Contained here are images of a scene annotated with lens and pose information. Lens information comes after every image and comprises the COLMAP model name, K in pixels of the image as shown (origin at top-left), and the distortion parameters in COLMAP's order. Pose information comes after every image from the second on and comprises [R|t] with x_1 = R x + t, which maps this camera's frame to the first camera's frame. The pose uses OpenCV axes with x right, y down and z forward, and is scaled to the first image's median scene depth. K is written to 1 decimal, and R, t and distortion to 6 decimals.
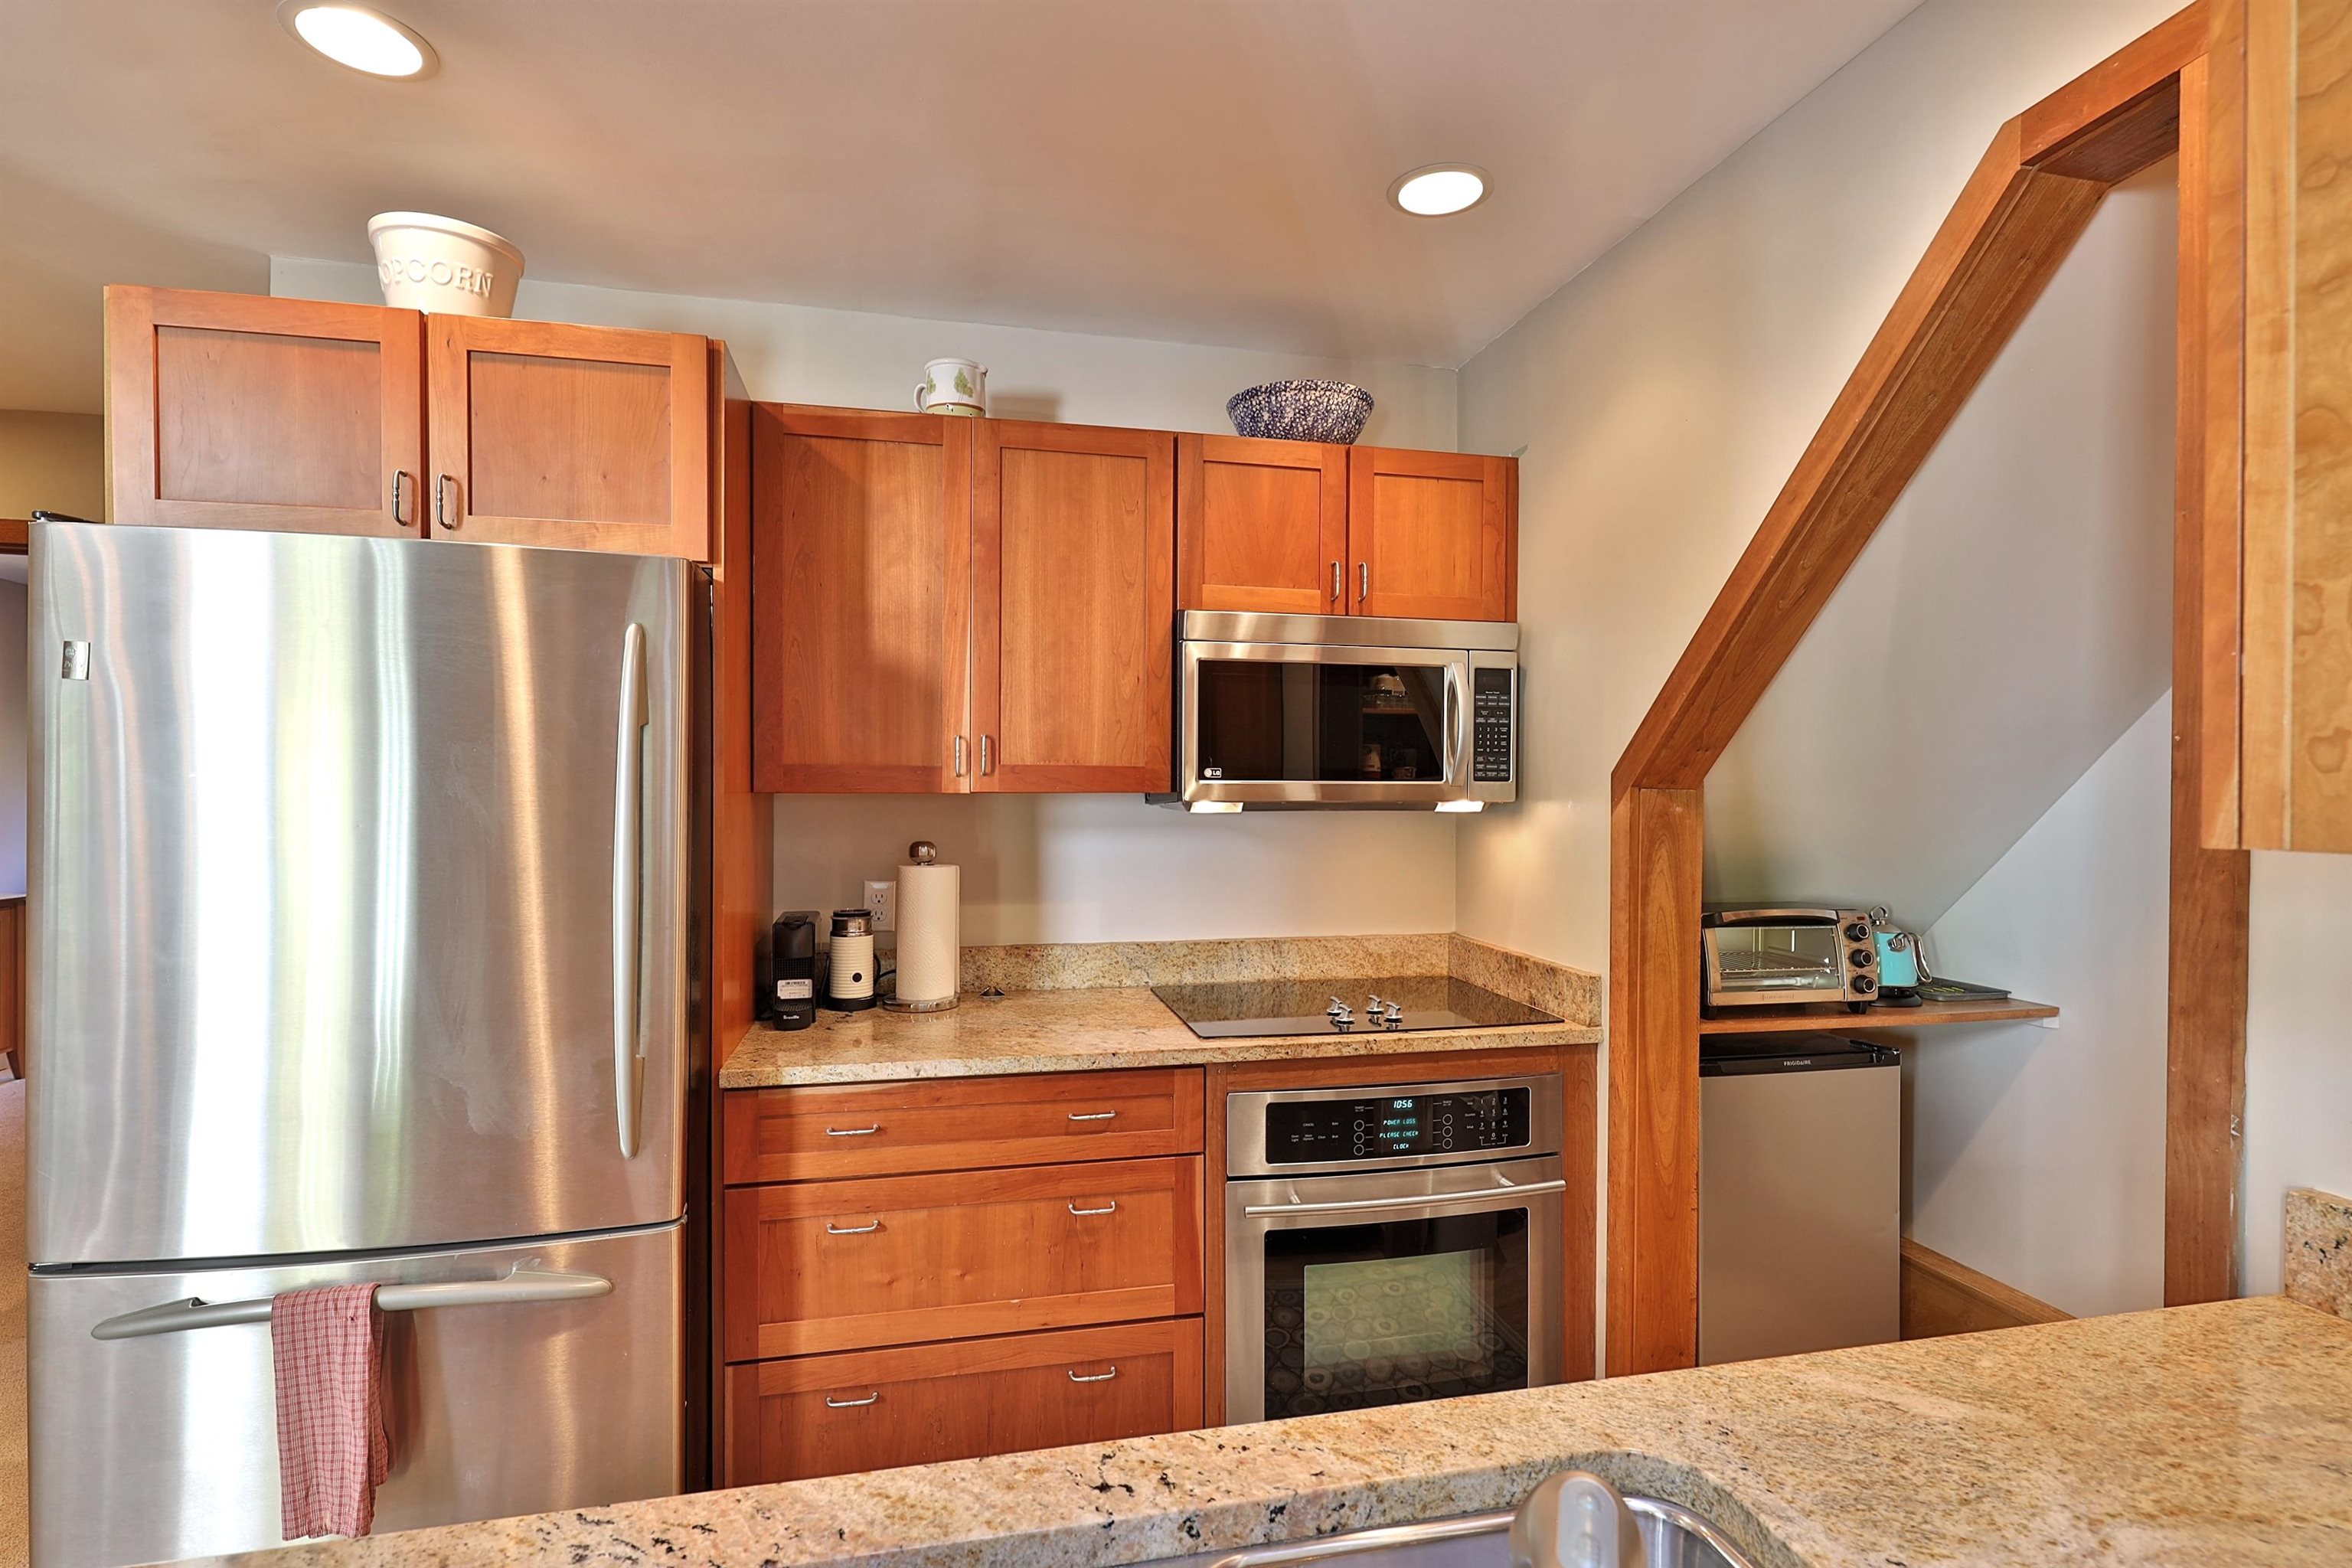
lens RADIAL K [[1112.7, 0, 1179.3], [0, 1112.7, 791.0], [0, 0, 1]] dist [0.001216, -0.000121]
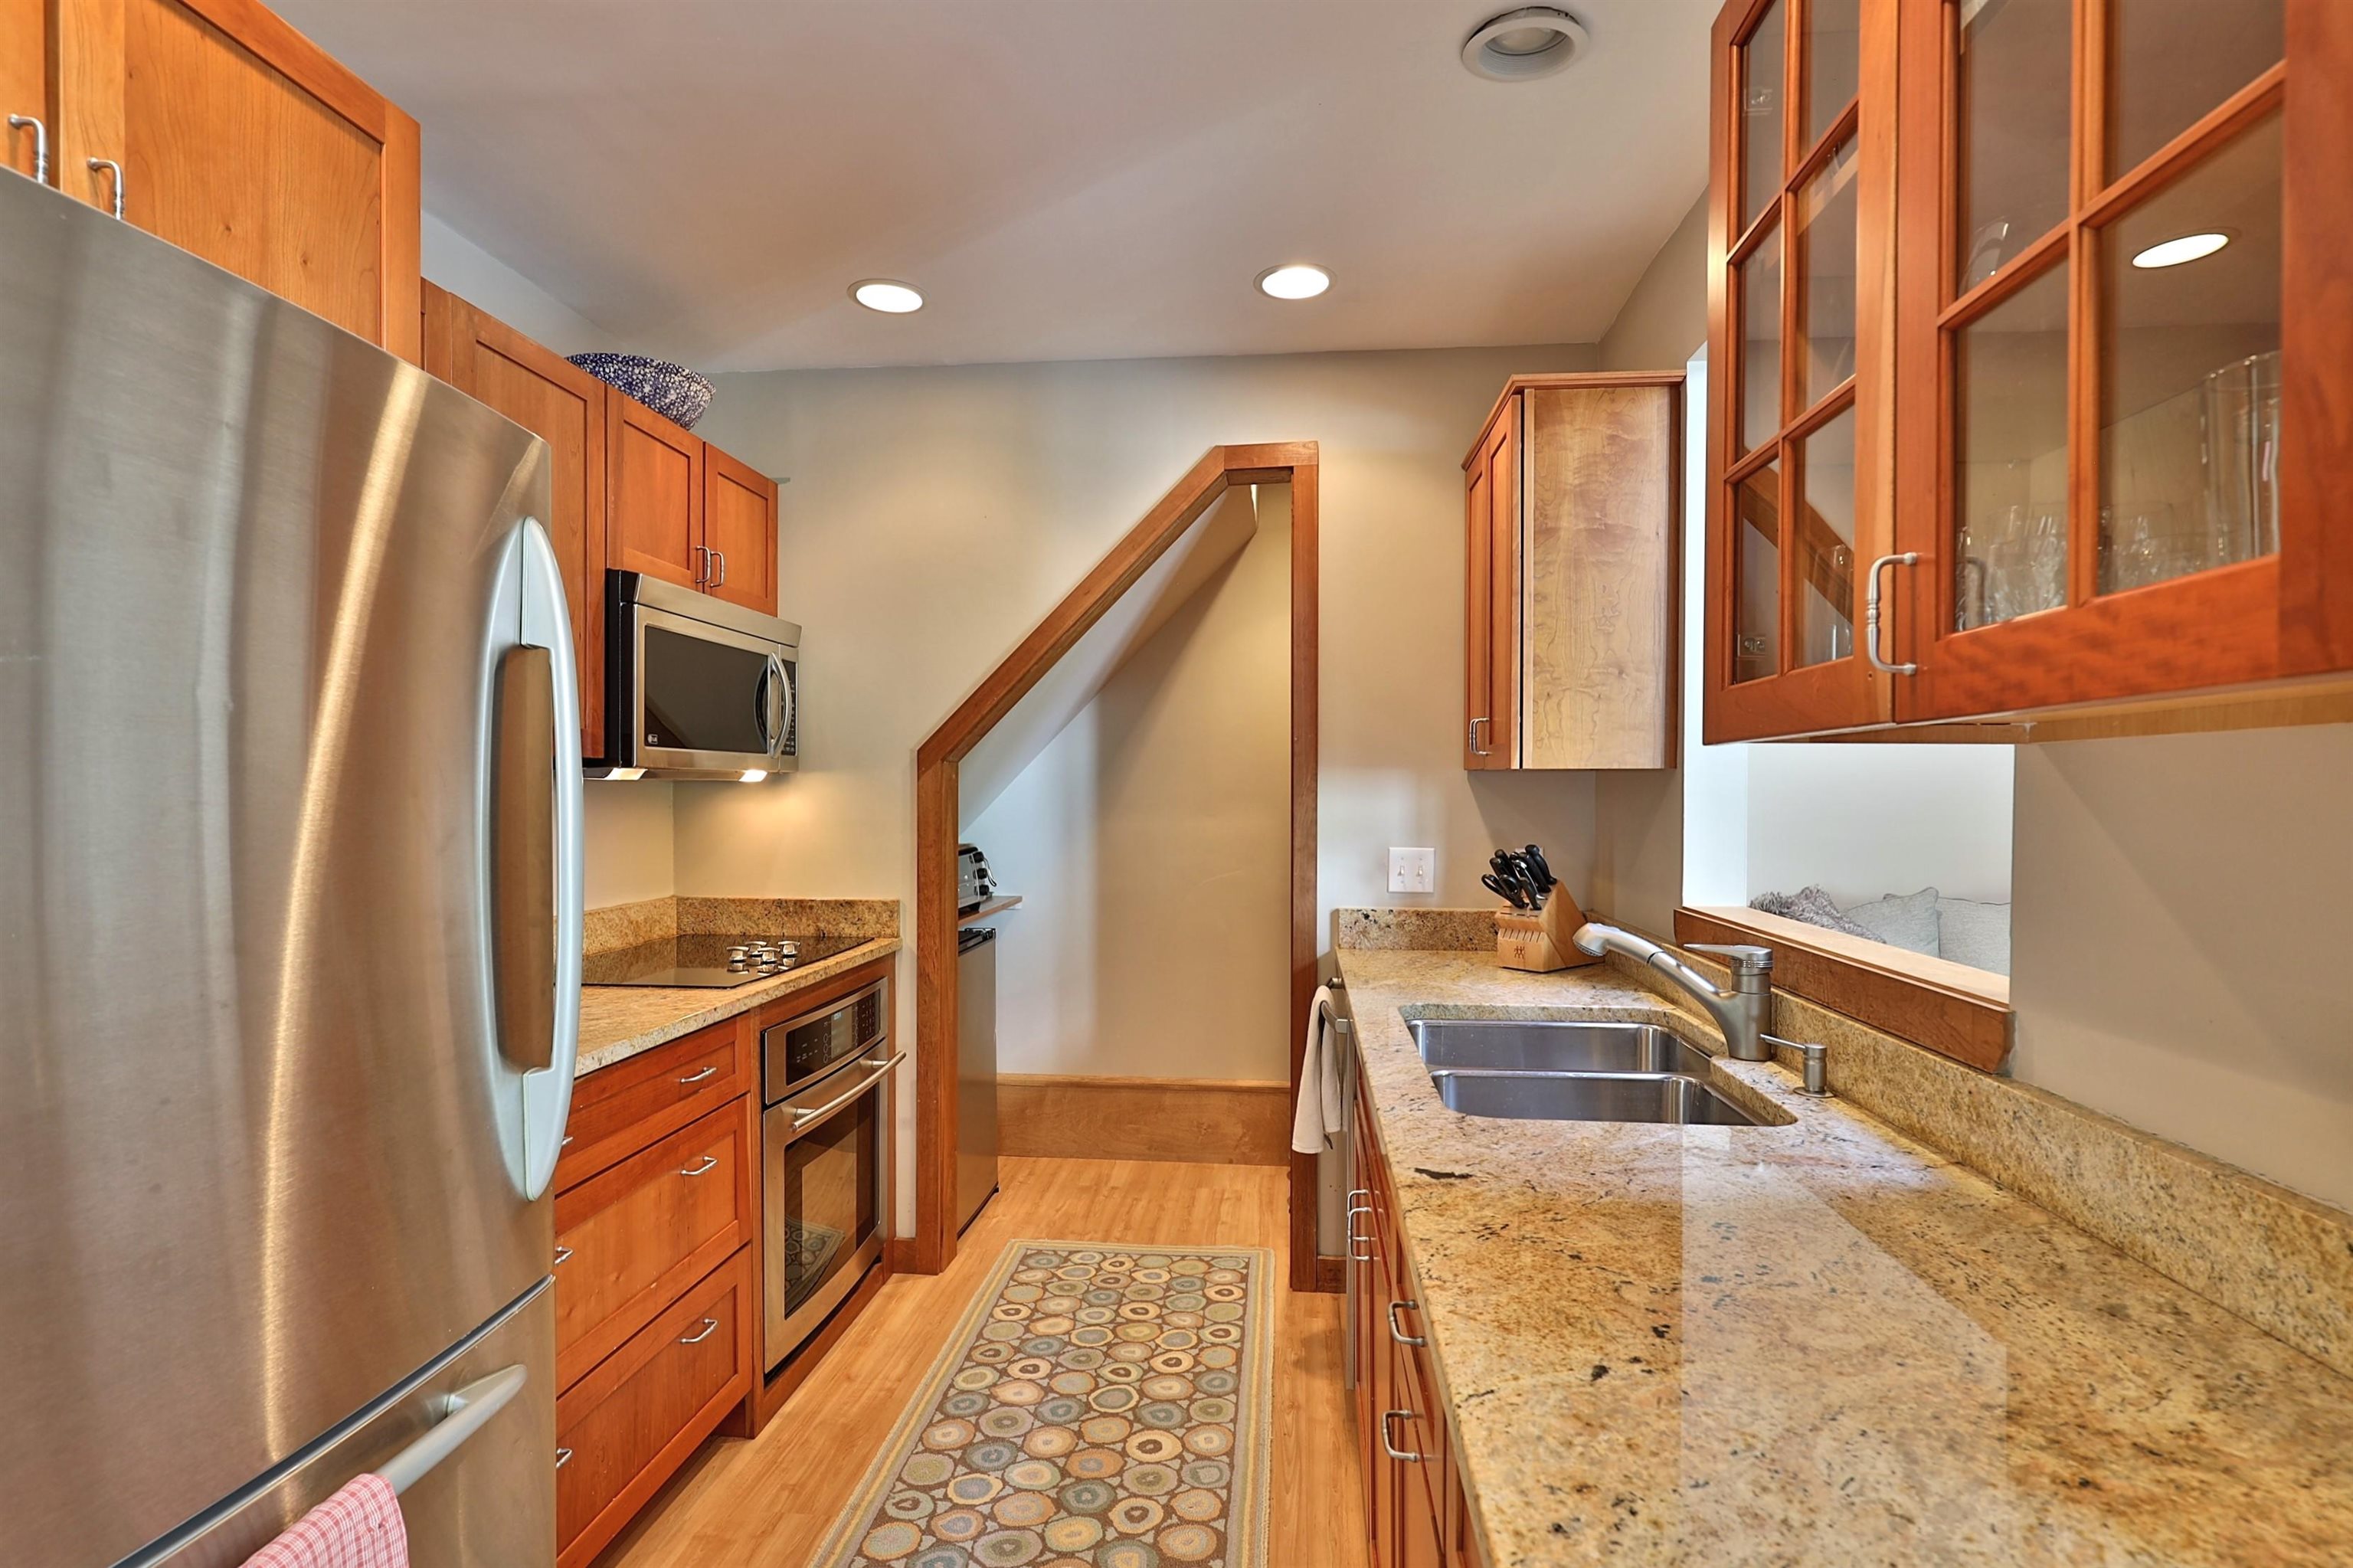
lens RADIAL K [[1138.7, 0, 1181.1], [0, 1138.7, 791.2], [0, 0, 1]] dist [0.000005, -0.000133]
pose [[0.315550, -0.004986, 0.948896, -0.795250], [0.004124, 0.999984, 0.003884, 0.028684], [-0.948900, 0.002687, 0.315566, 0.225363]]
